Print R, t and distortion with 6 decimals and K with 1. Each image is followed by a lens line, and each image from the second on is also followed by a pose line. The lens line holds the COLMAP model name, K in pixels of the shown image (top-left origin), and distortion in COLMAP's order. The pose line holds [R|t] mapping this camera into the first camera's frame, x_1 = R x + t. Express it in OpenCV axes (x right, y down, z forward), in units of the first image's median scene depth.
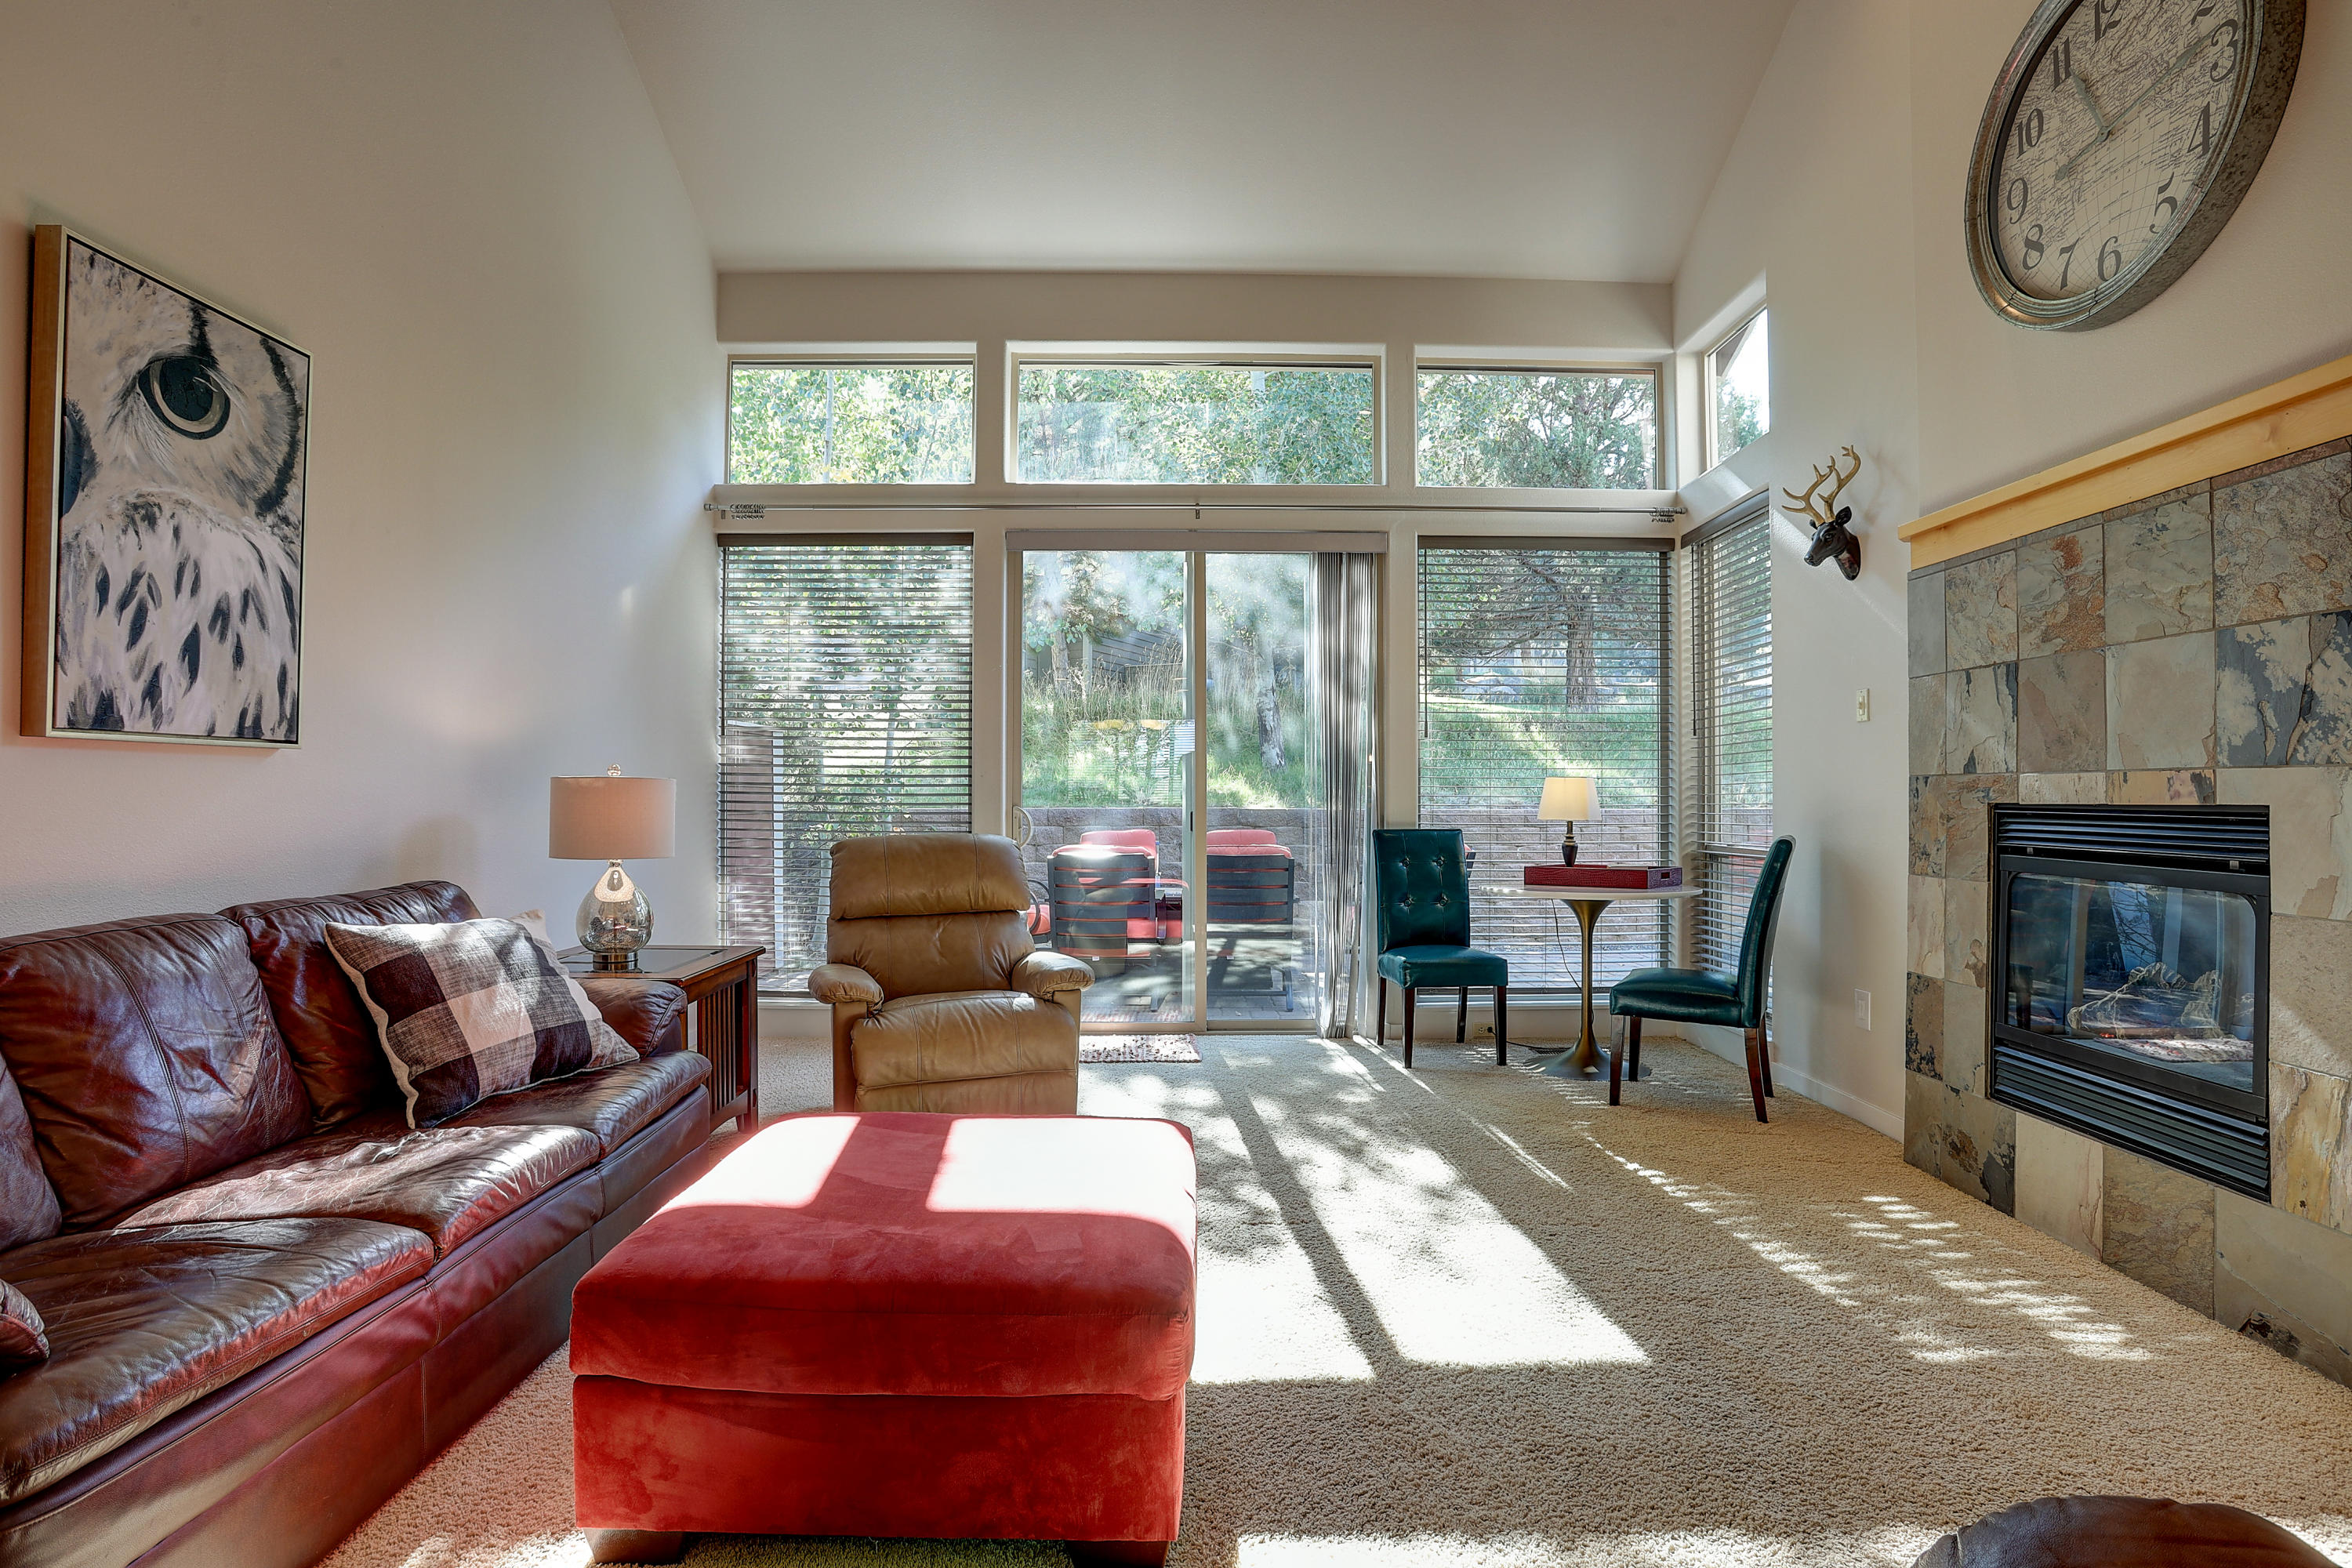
lens RADIAL K [[1216.6, 0, 1187.5], [0, 1216.6, 794.3], [0, 0, 1]] dist [-0.063589, 0.021299]
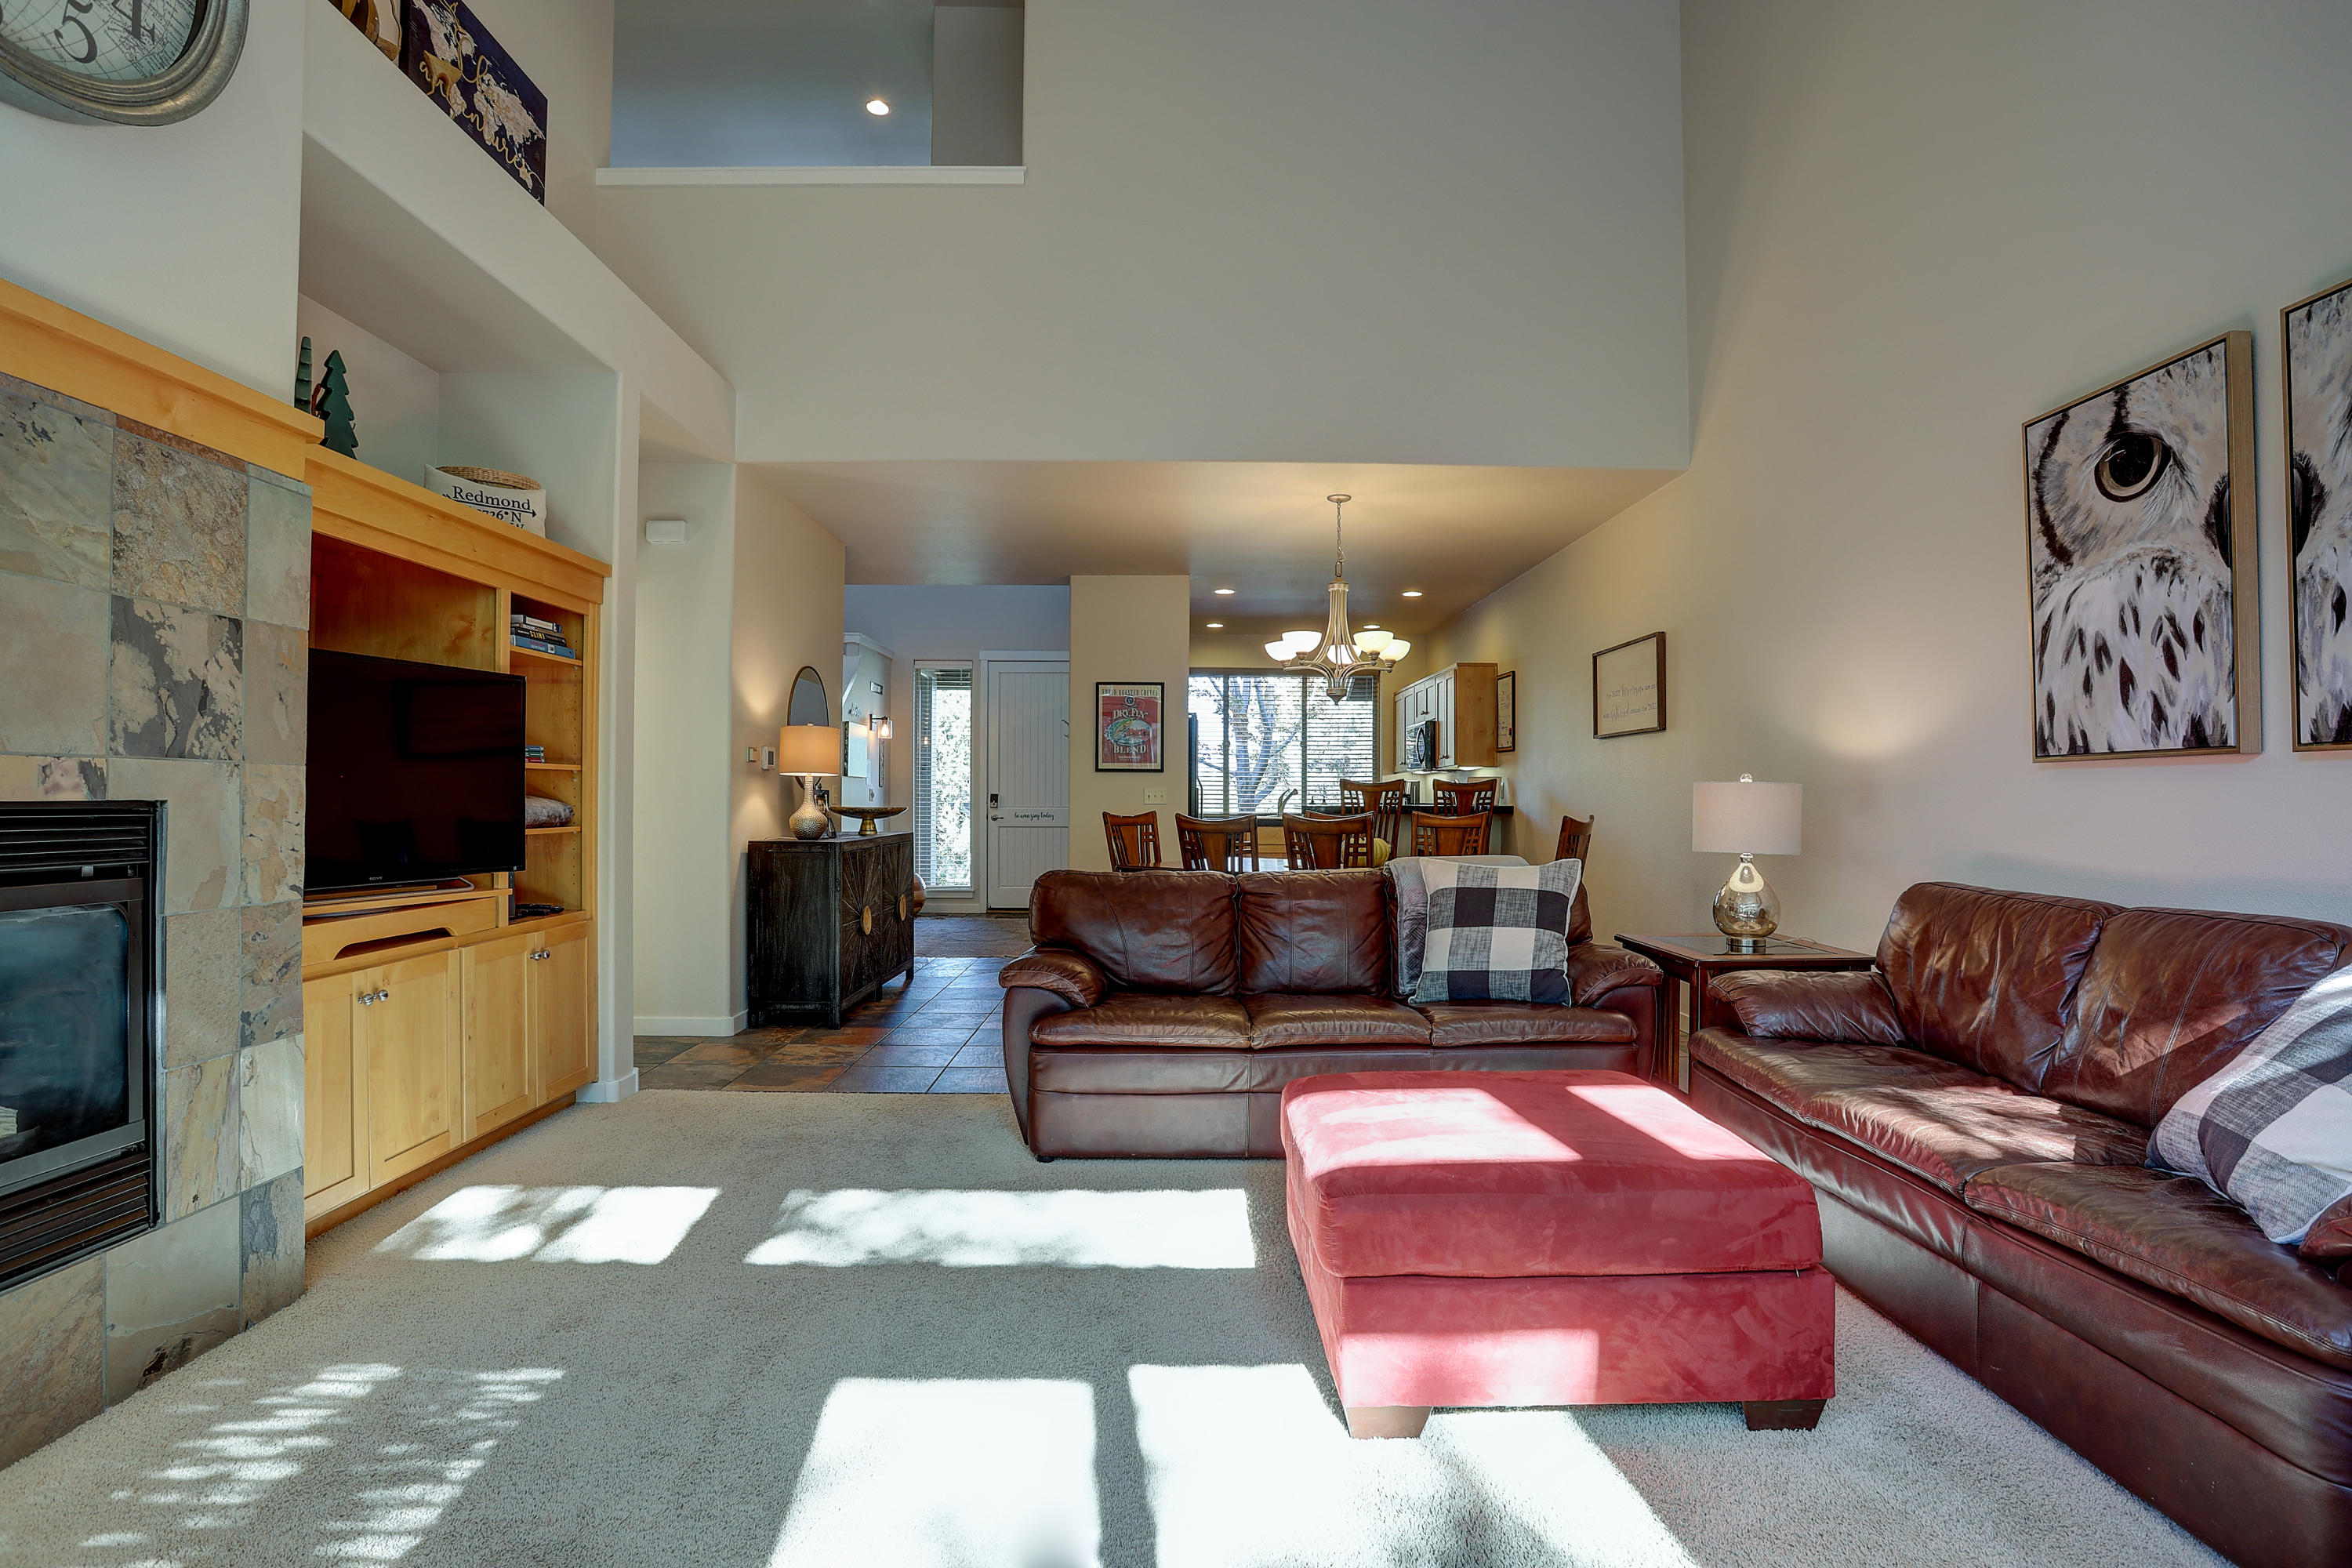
lens RADIAL K [[1149.2, 0, 1187.6], [0, 1149.2, 792.6], [0, 0, 1]] dist [-0.059850, 0.017039]
pose [[-0.999769, -0.006430, -0.020489, 0.101956], [-0.006298, 0.999959, -0.006502, 0.003146], [0.020530, -0.006372, -0.999769, 1.584534]]
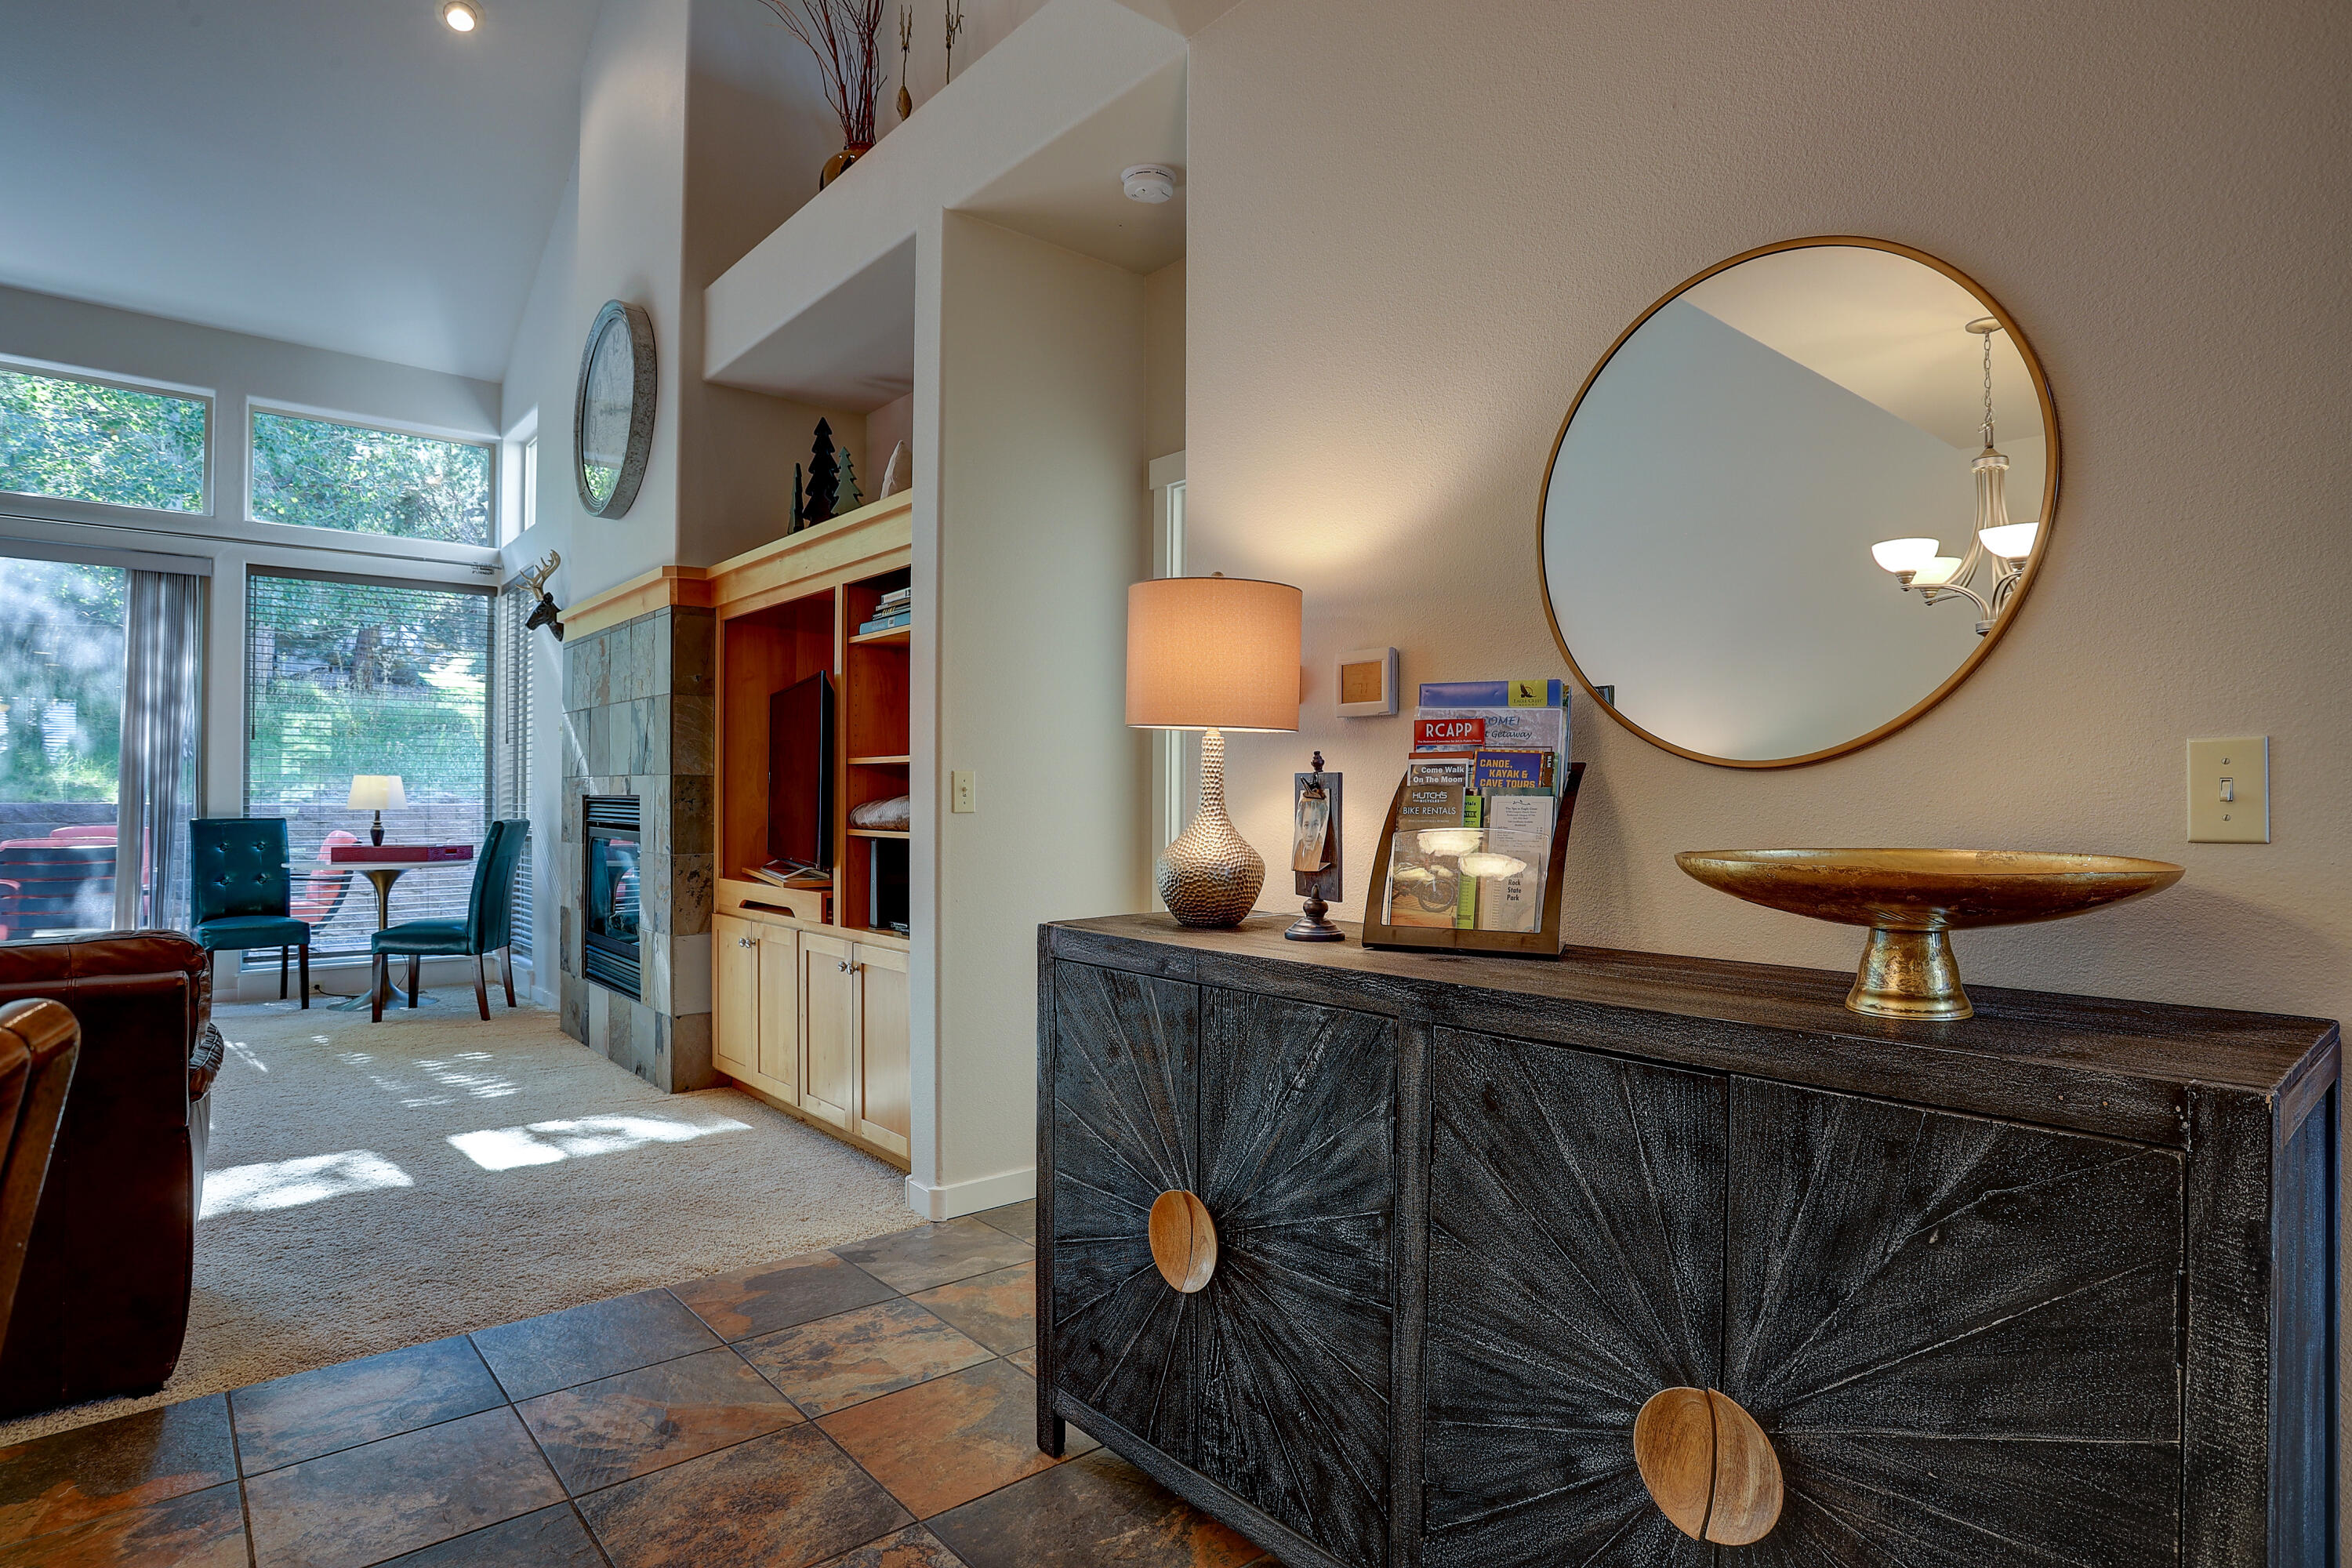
lens RADIAL K [[1231.1, 0, 1173.3], [0, 1231.1, 773.8], [0, 0, 1]] dist [-0.006368, -0.000002]
pose [[0.775737, 0.003439, 0.631047, 0.258458], [0.000959, 0.999978, -0.006628, -0.010092], [-0.631056, 0.005747, 0.775716, -0.854874]]
